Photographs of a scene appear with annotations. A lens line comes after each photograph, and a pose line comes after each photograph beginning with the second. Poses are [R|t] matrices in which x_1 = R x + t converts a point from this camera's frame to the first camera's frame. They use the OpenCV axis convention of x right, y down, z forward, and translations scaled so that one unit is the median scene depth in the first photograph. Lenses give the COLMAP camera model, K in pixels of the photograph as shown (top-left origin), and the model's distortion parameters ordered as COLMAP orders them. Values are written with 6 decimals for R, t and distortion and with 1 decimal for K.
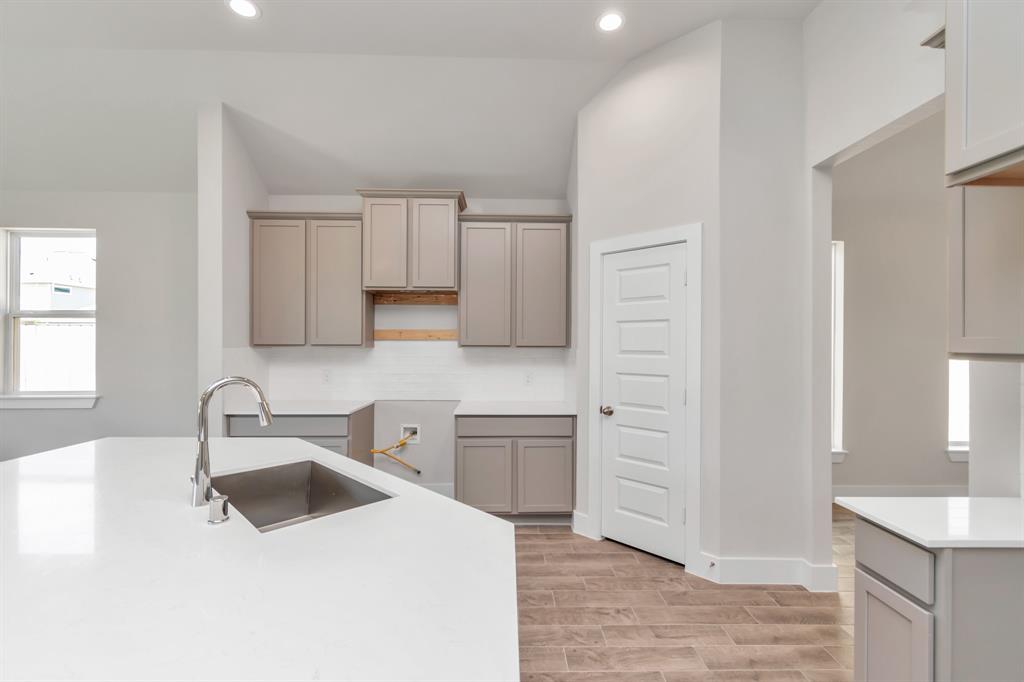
lens RADIAL K [[464.4, 0, 507.6], [0, 464.4, 341.2], [0, 0, 1]] dist [0.000237, 0.000093]
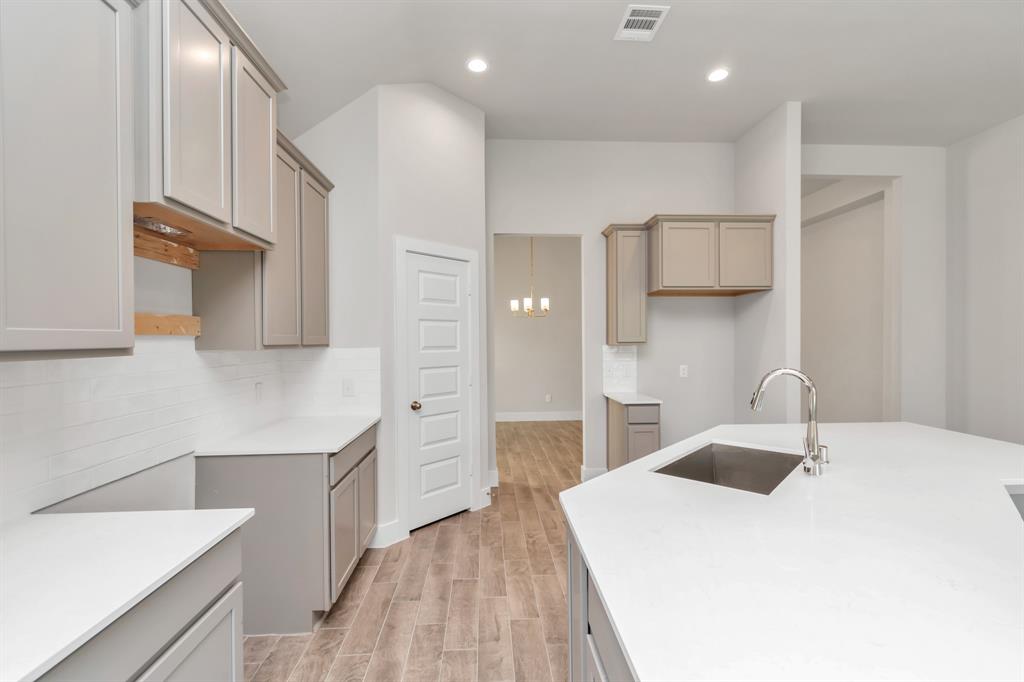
lens RADIAL K [[464.4, 0, 512.9], [0, 464.4, 344.2], [0, 0, 1]] dist [0.000237, 0.000093]
pose [[-0.071436, -0.013227, 0.997357, -0.885301], [0.003421, 0.999903, 0.013506, 0.000424], [-0.997439, 0.004377, -0.071384, 0.920597]]
